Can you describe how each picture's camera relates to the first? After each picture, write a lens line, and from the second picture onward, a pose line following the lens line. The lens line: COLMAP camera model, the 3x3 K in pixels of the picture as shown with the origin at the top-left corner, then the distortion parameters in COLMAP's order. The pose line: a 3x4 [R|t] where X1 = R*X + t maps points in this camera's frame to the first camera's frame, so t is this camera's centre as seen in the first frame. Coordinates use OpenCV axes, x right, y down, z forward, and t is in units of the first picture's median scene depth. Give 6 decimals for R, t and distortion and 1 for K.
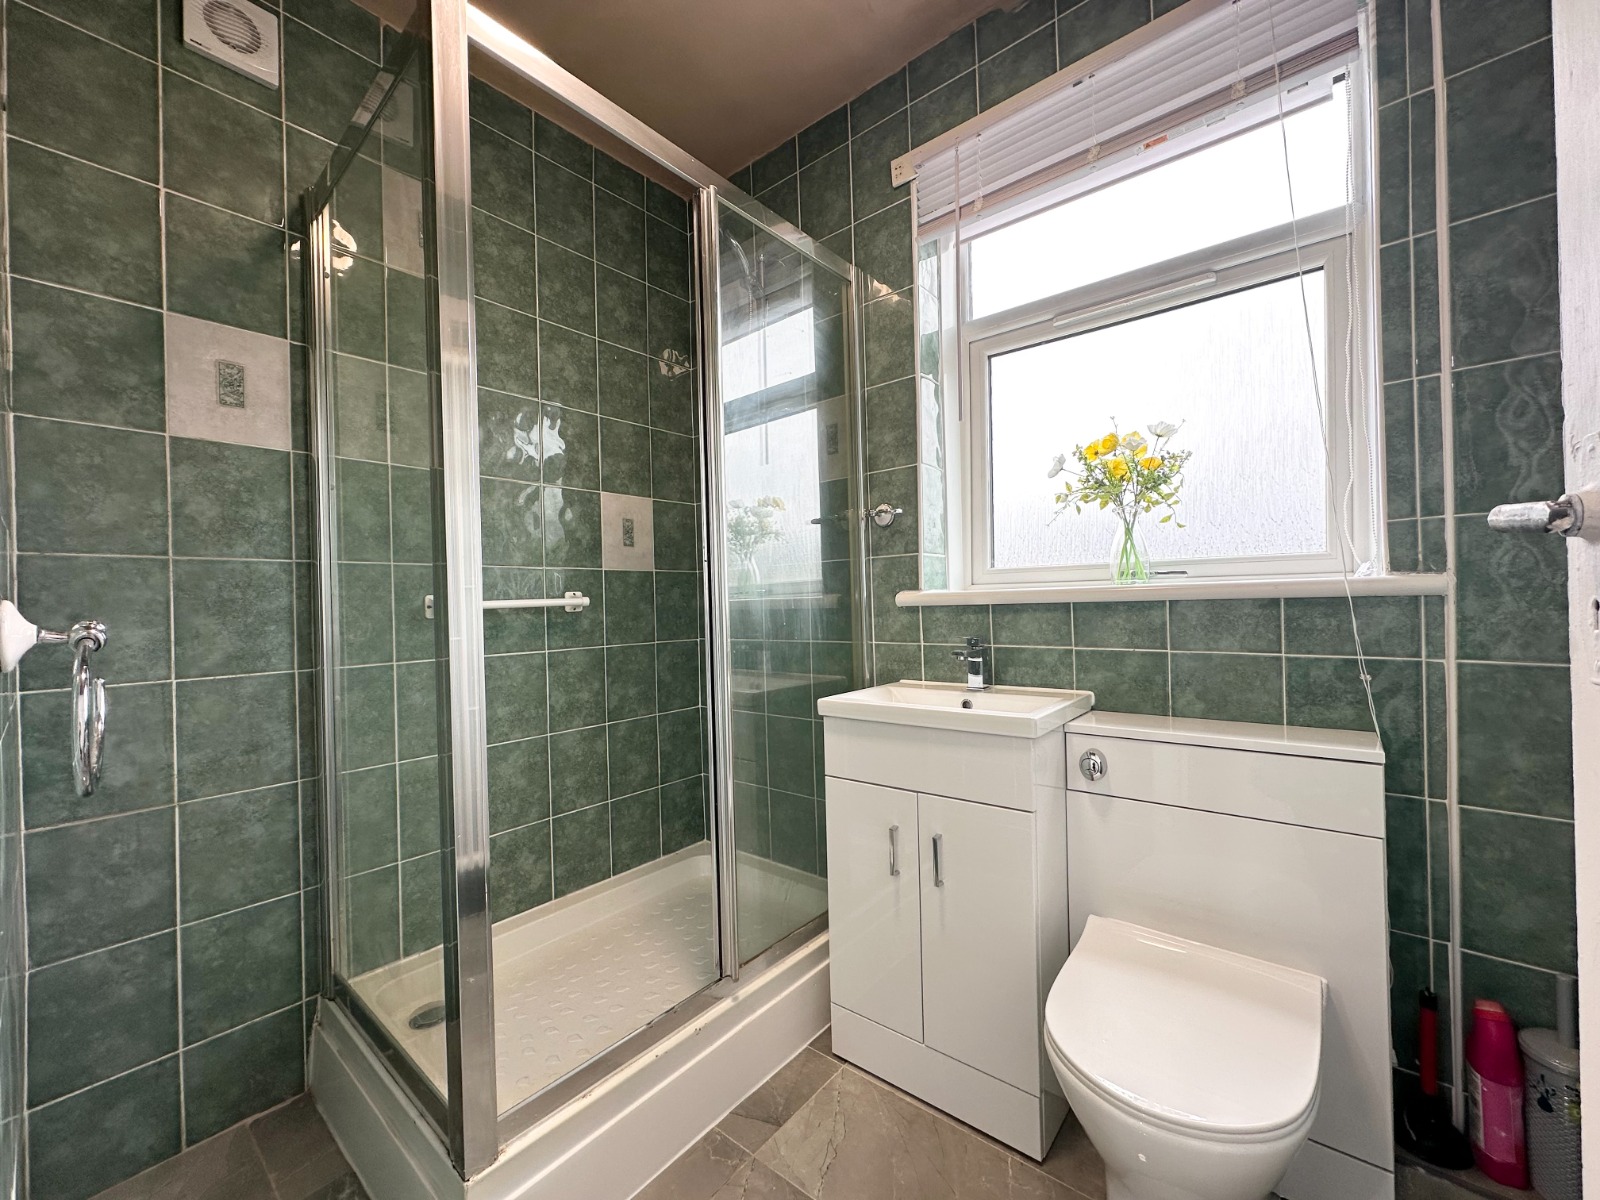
lens RADIAL K [[643.9, 0, 797.2], [0, 643.9, 597.1], [0, 0, 1]] dist [0.001872, 0.000156]
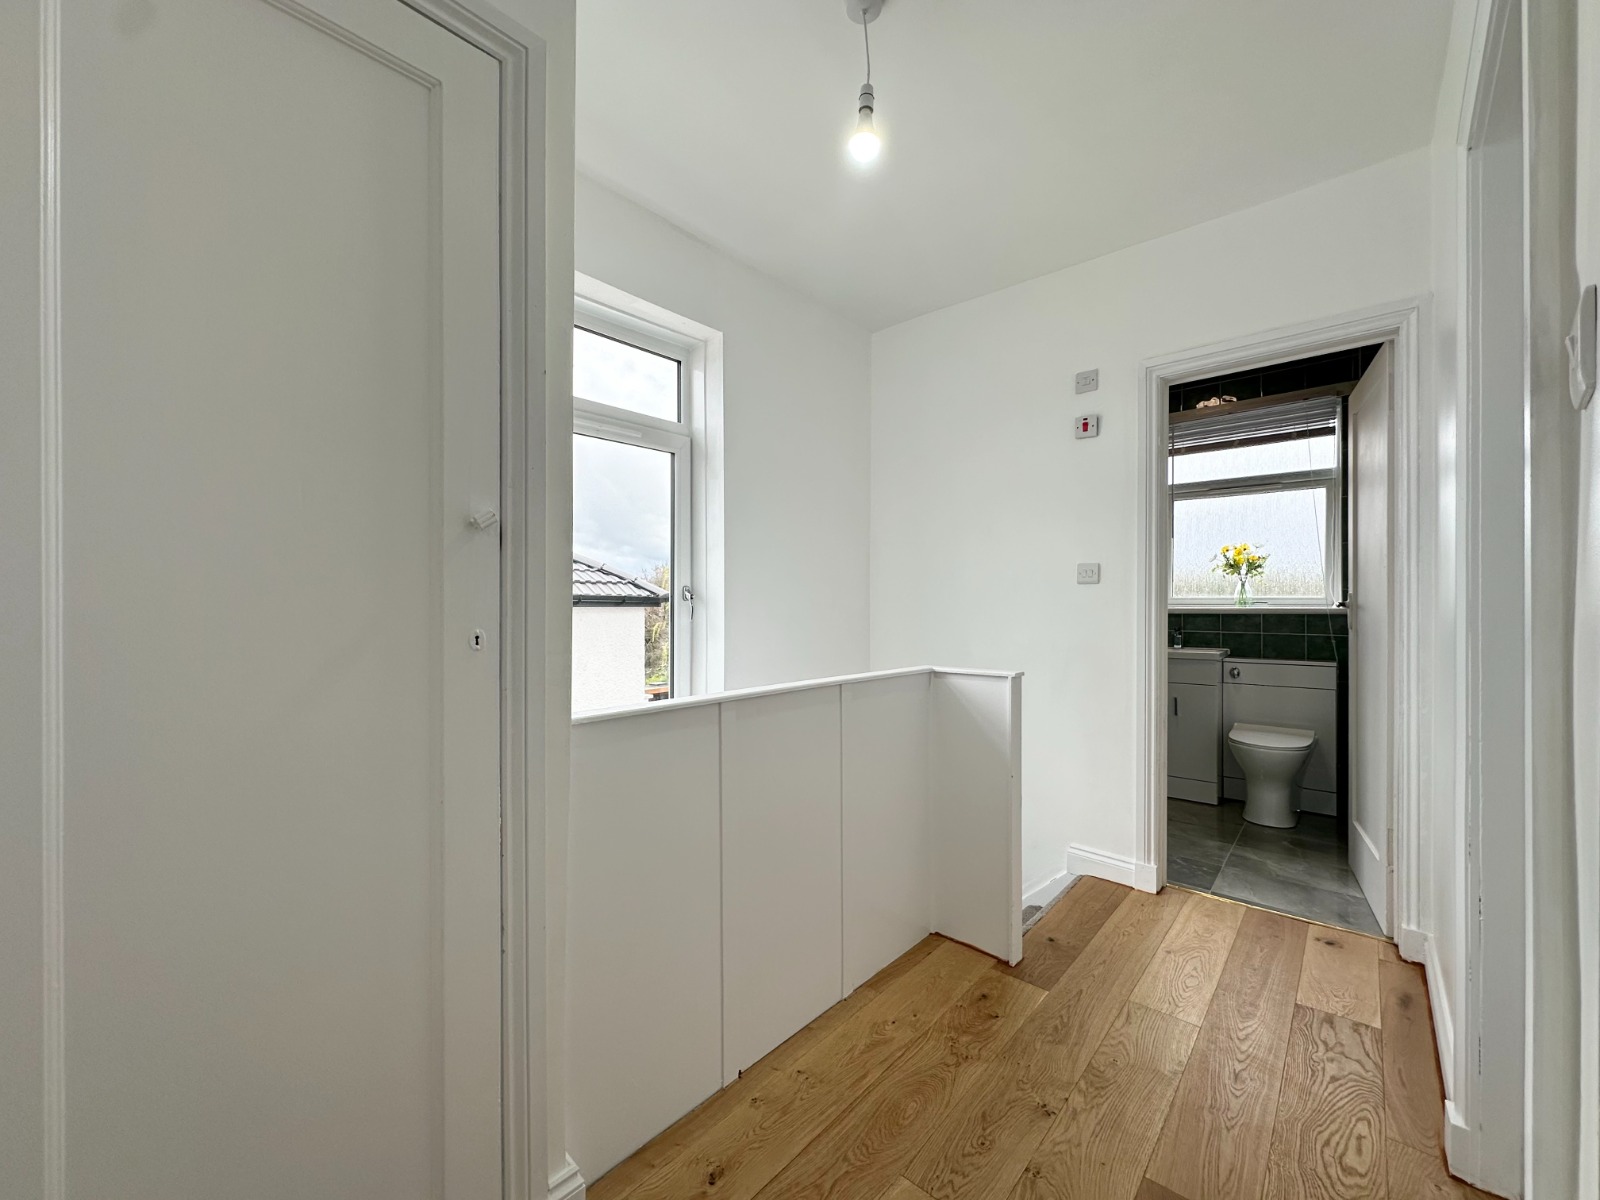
lens RADIAL K [[643.9, 0, 803.1], [0, 643.9, 600.0], [0, 0, 1]] dist [0.001872, 0.000156]
pose [[0.999654, 0.024533, -0.009450, -1.229514], [-0.024509, 0.999696, 0.002645, -0.012150], [0.009512, -0.002413, 0.999952, -1.595542]]
